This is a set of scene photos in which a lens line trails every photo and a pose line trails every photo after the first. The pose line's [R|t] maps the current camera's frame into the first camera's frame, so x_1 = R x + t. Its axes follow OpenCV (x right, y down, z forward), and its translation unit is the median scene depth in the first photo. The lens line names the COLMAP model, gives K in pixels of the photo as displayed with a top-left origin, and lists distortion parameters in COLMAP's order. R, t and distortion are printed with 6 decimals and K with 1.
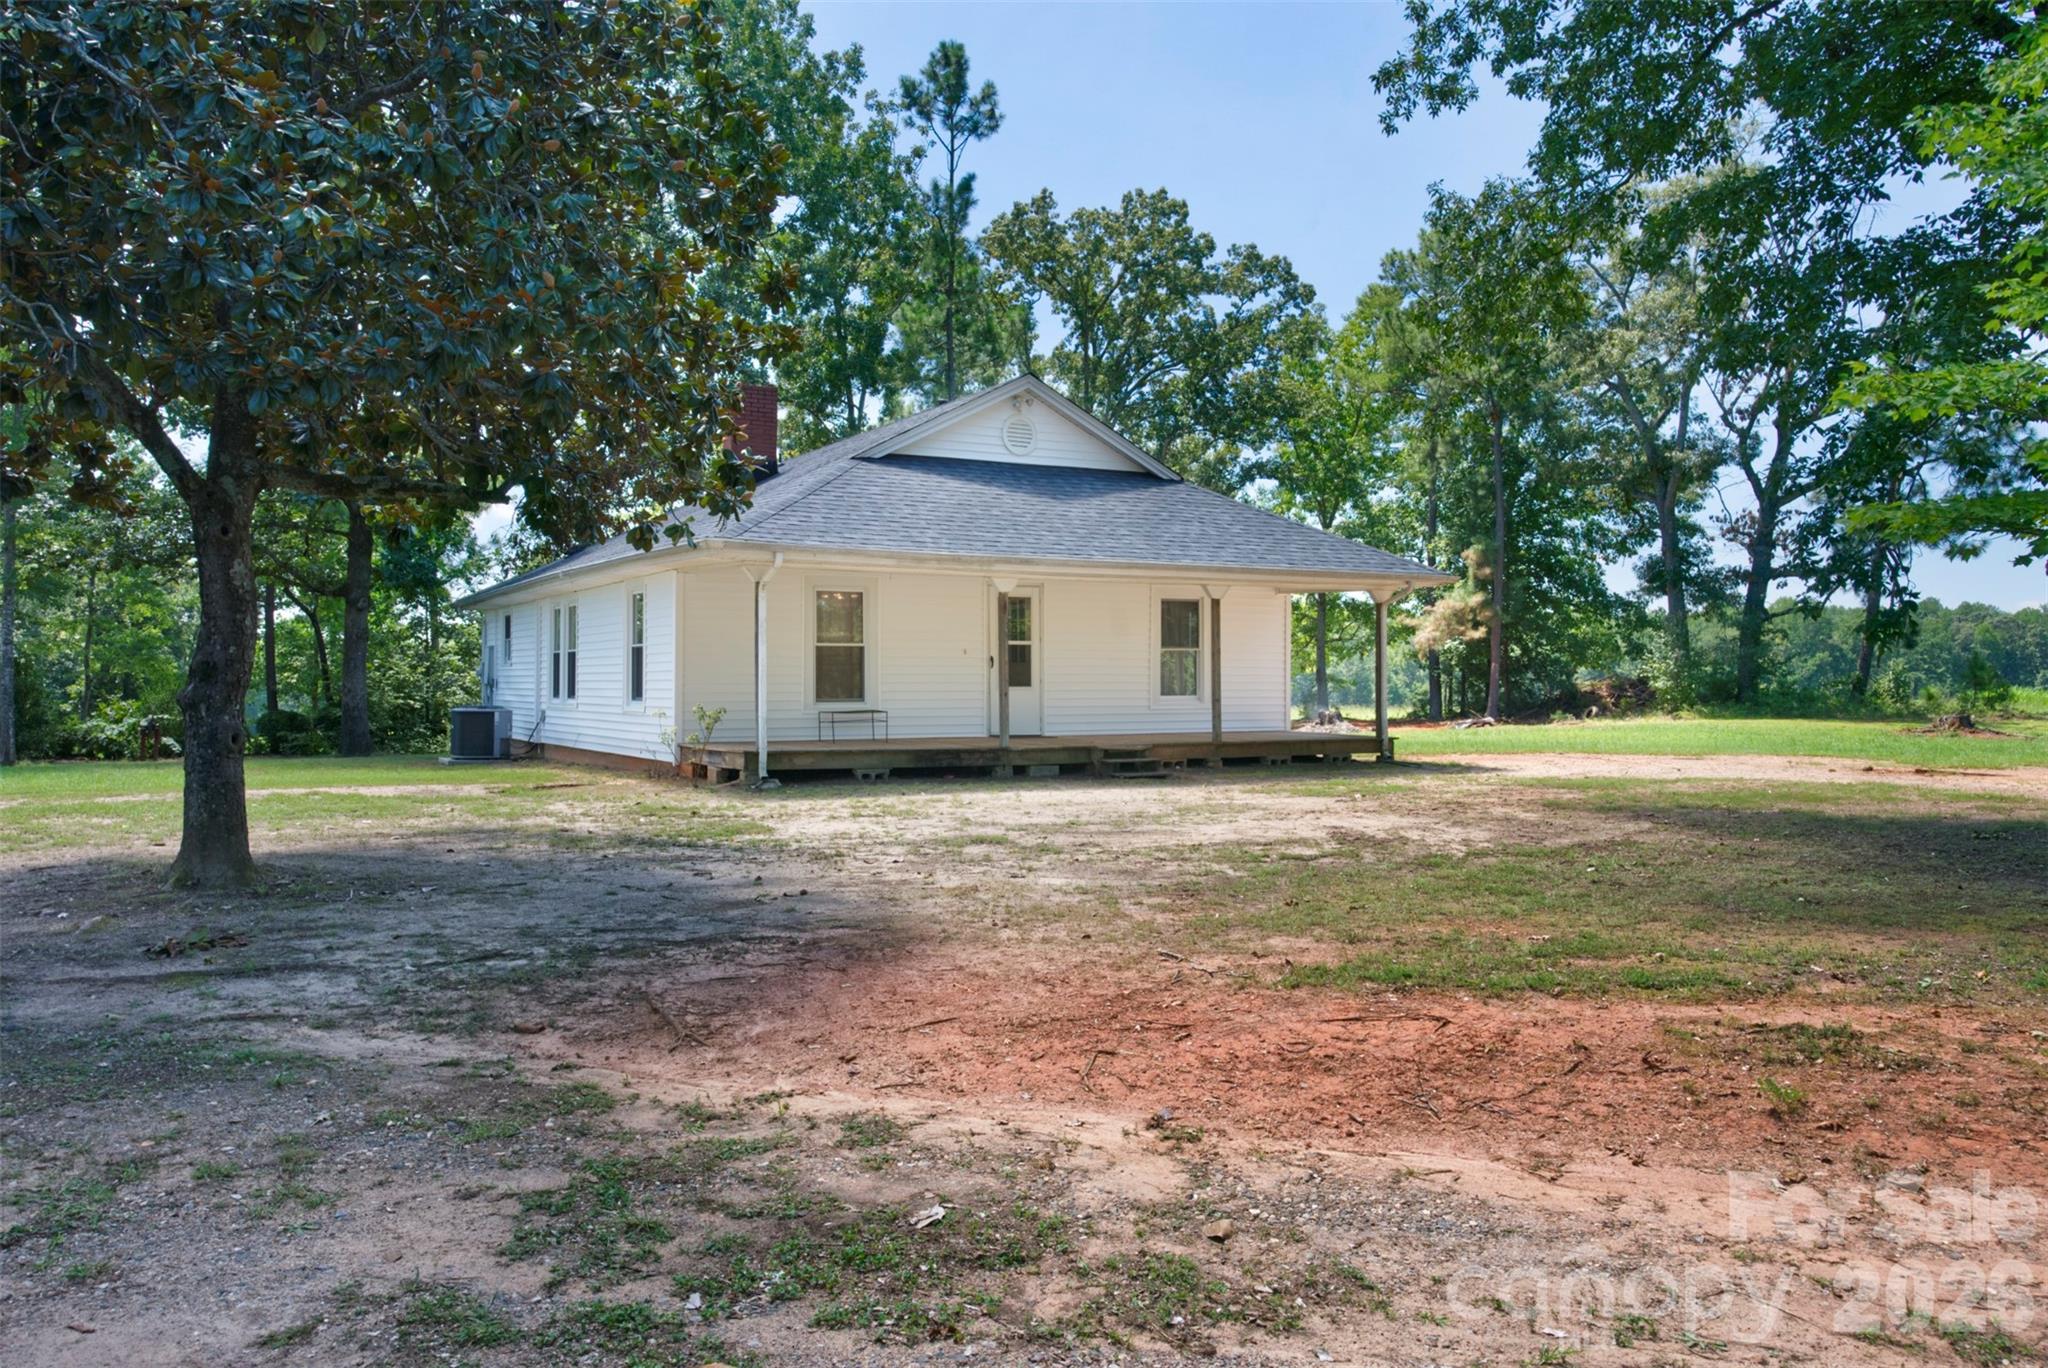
lens RADIAL K [[1579.0, 0, 1024.0], [0, 1579.0, 684.0], [0, 0, 1]] dist [0.012228, 0.001771]
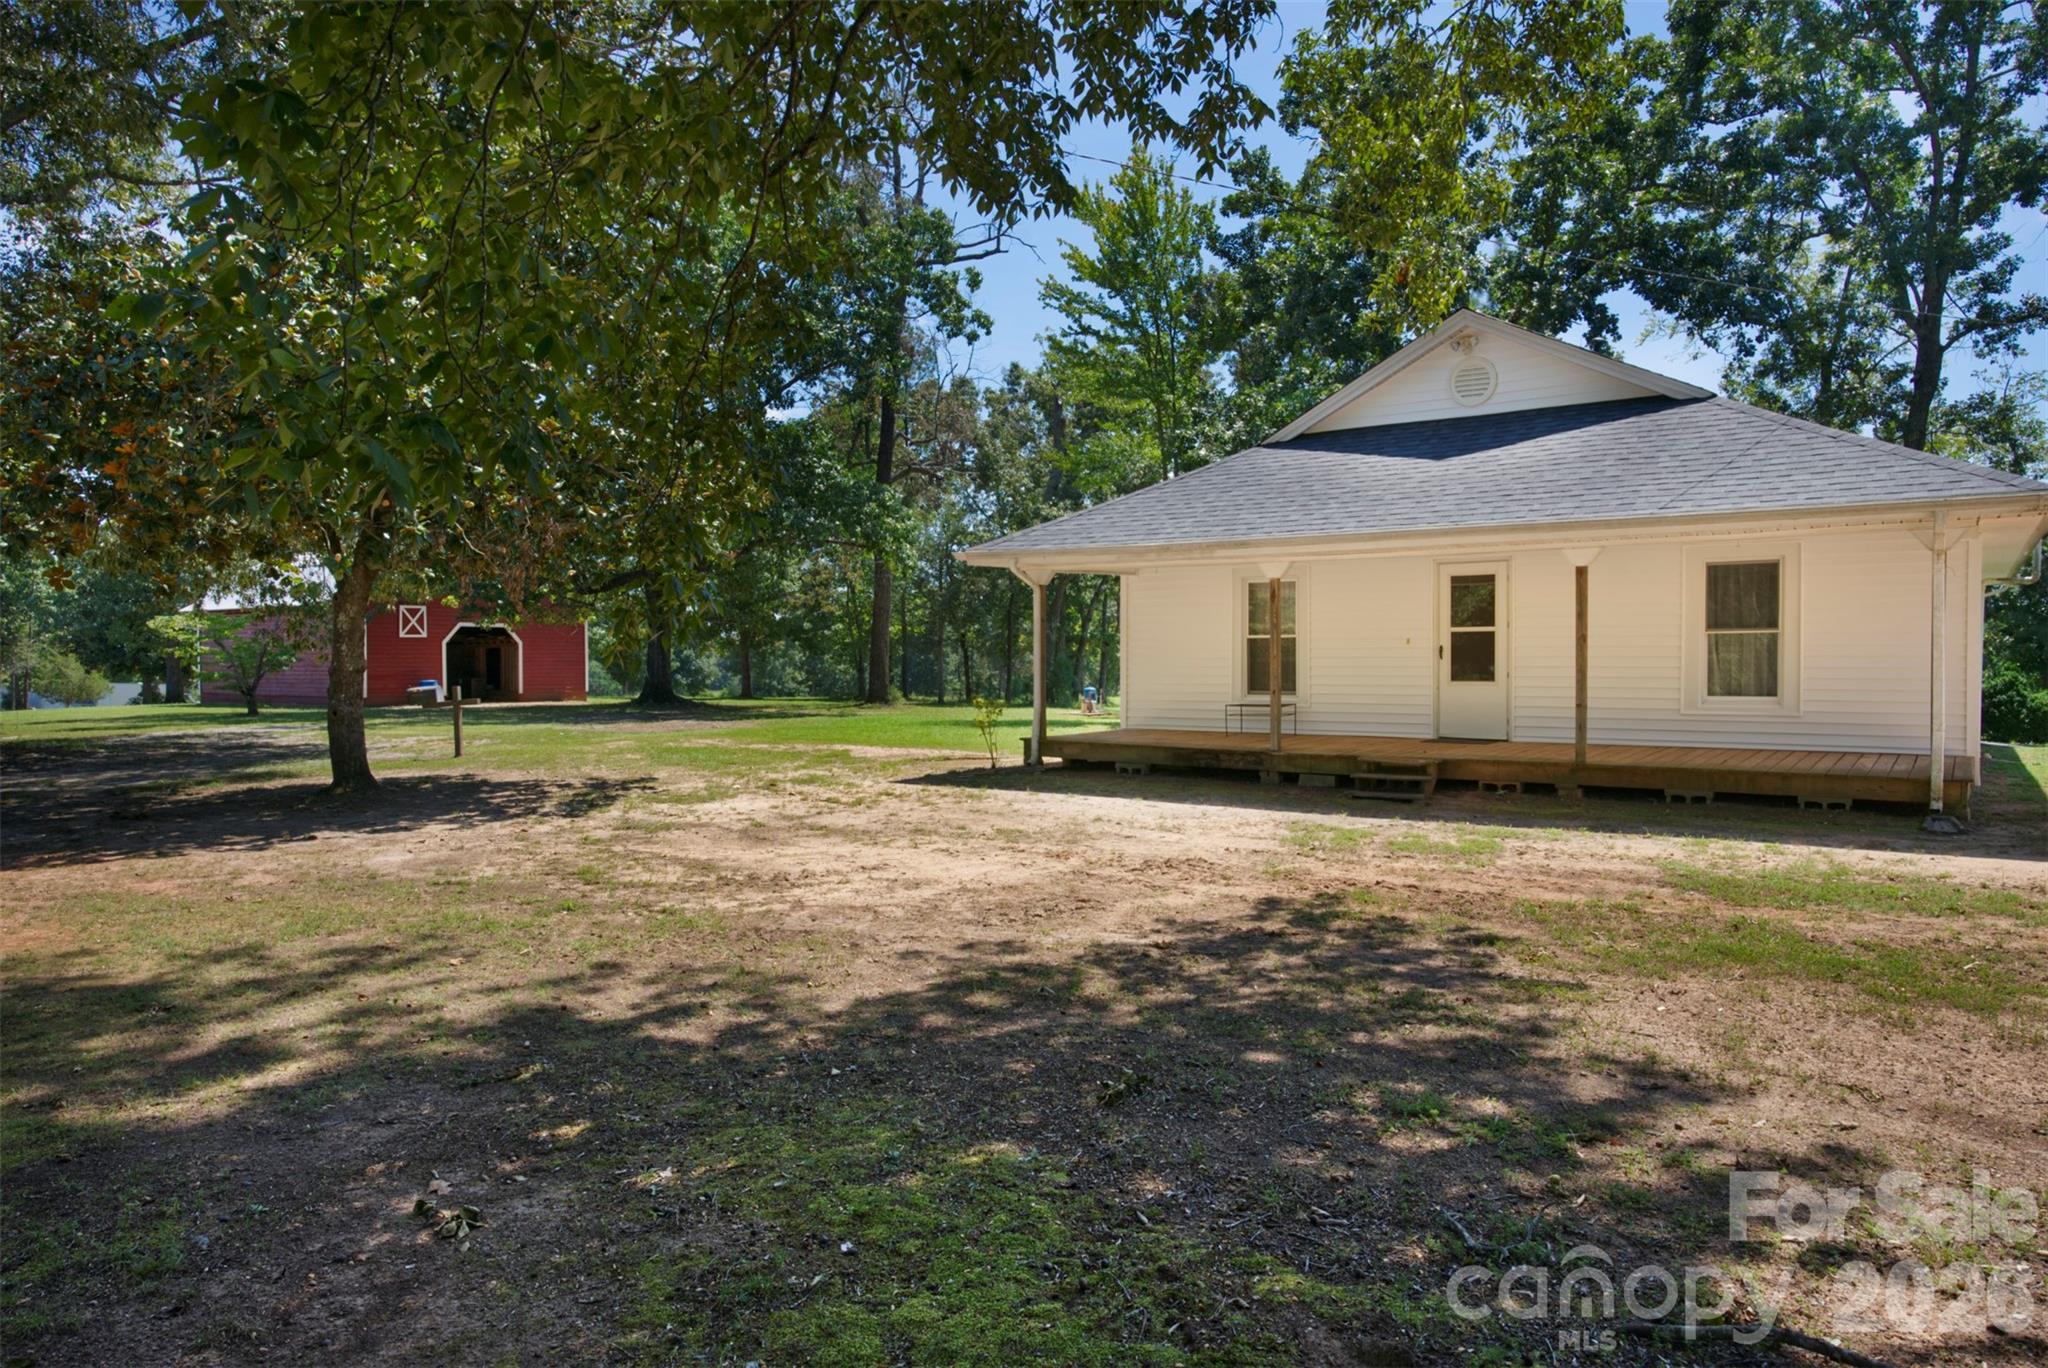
lens RADIAL K [[1346.6, 0, 1024.0], [0, 1346.6, 684.0], [0, 0, 1]] dist [-0.009360, 0.000570]
pose [[0.437119, 0.013247, -0.899306, 0.534602], [-0.000765, 0.999897, 0.014356, -0.007427], [0.899403, -0.005587, 0.437084, 0.470776]]
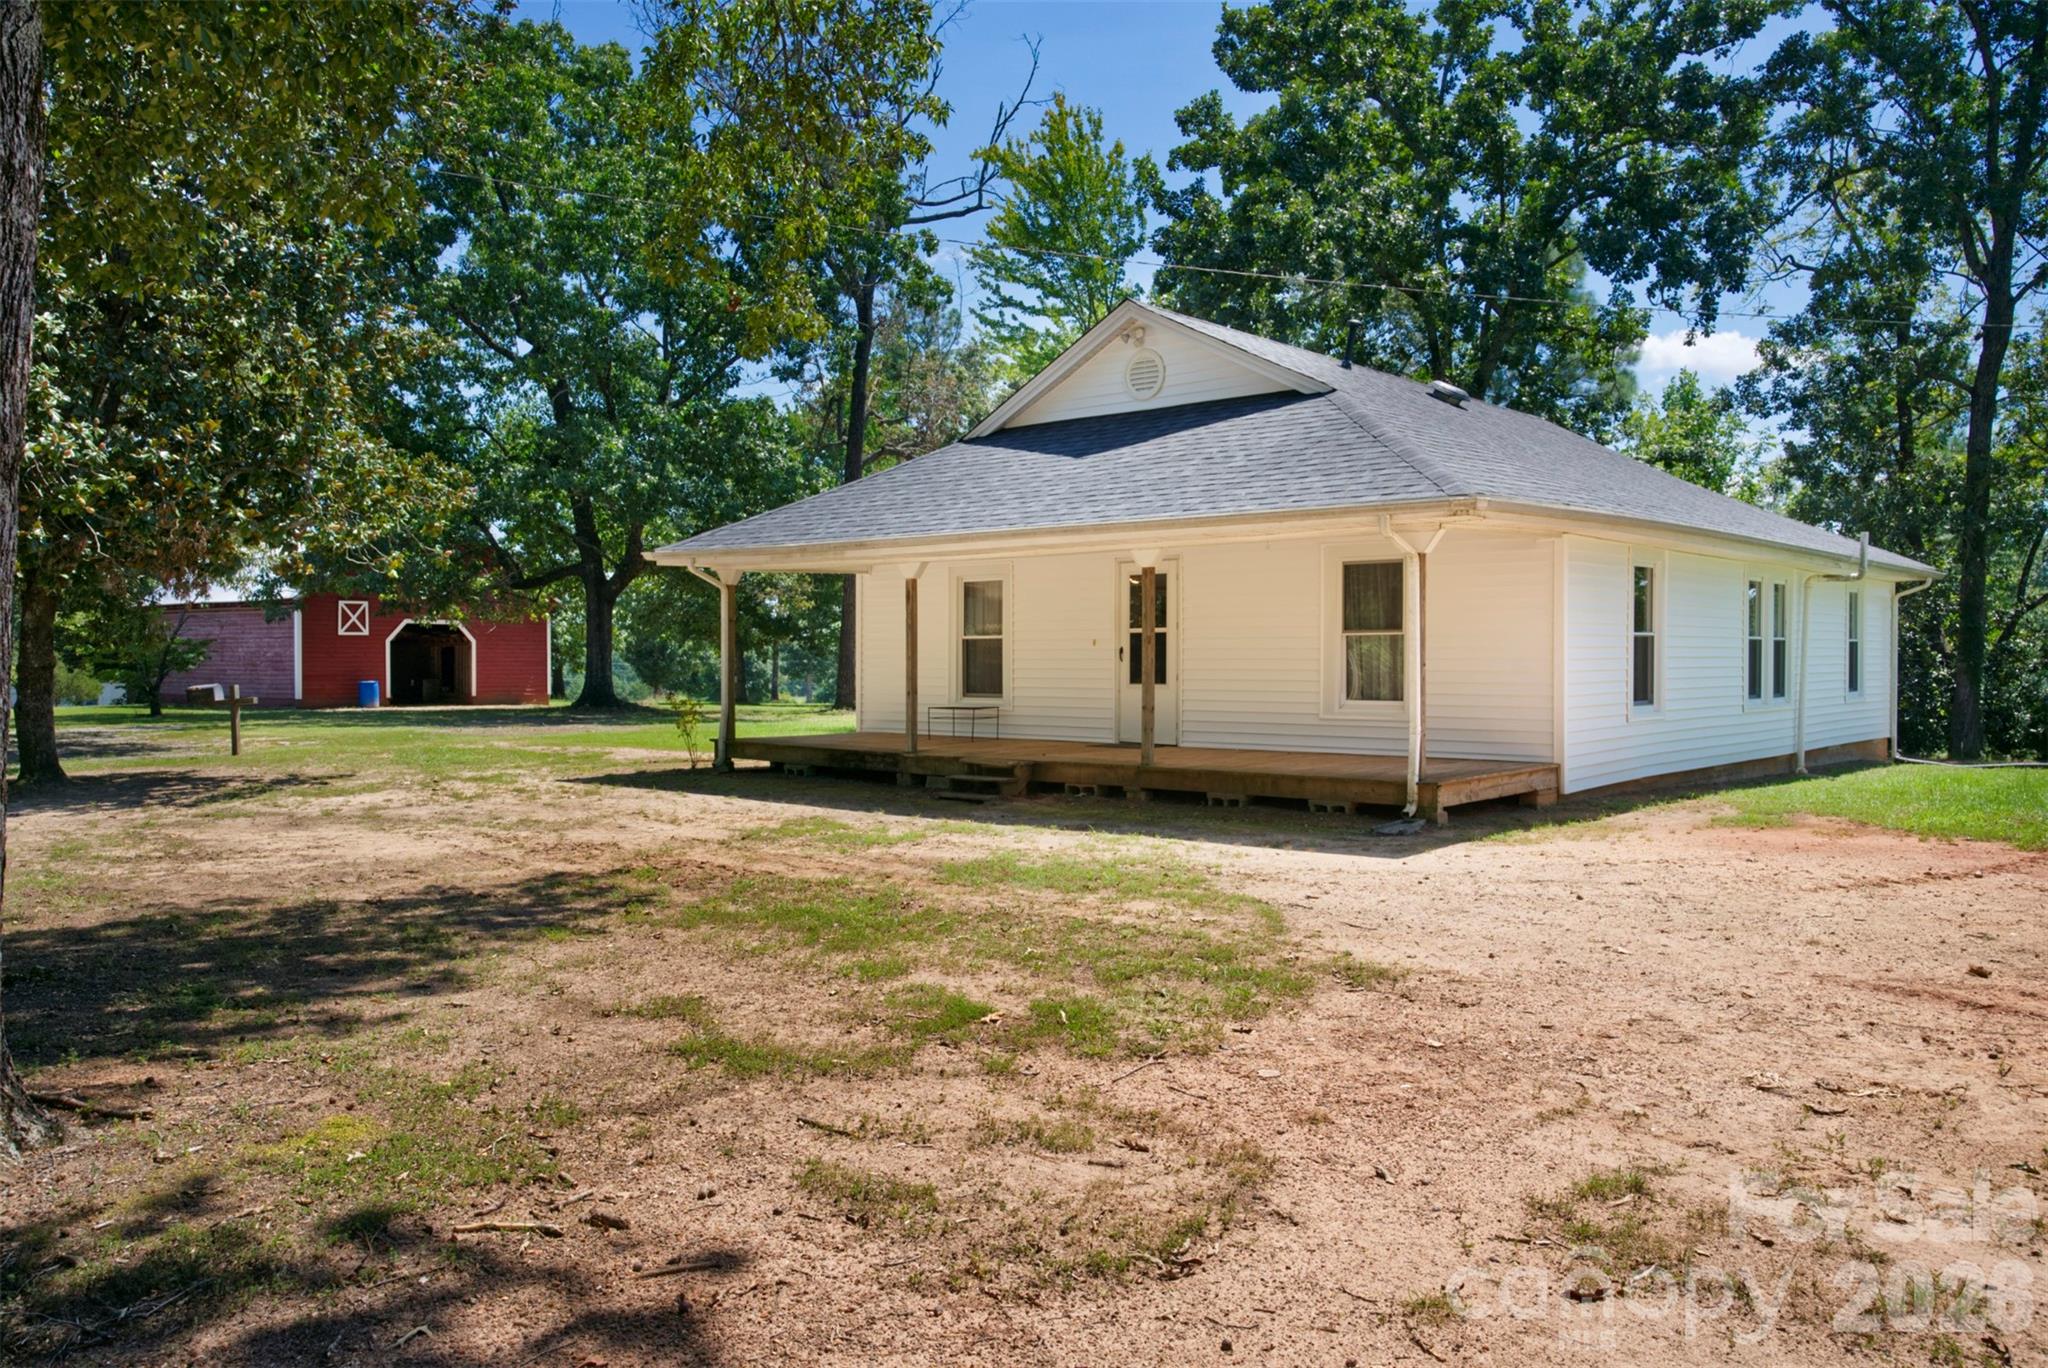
lens RADIAL K [[1579.0, 0, 1024.0], [0, 1579.0, 684.0], [0, 0, 1]] dist [0.012228, 0.001771]
pose [[0.342151, 0.011351, -0.939577, 0.737755], [-0.005641, 0.999934, 0.010026, -0.006721], [0.939628, 0.001870, 0.342192, 0.660704]]
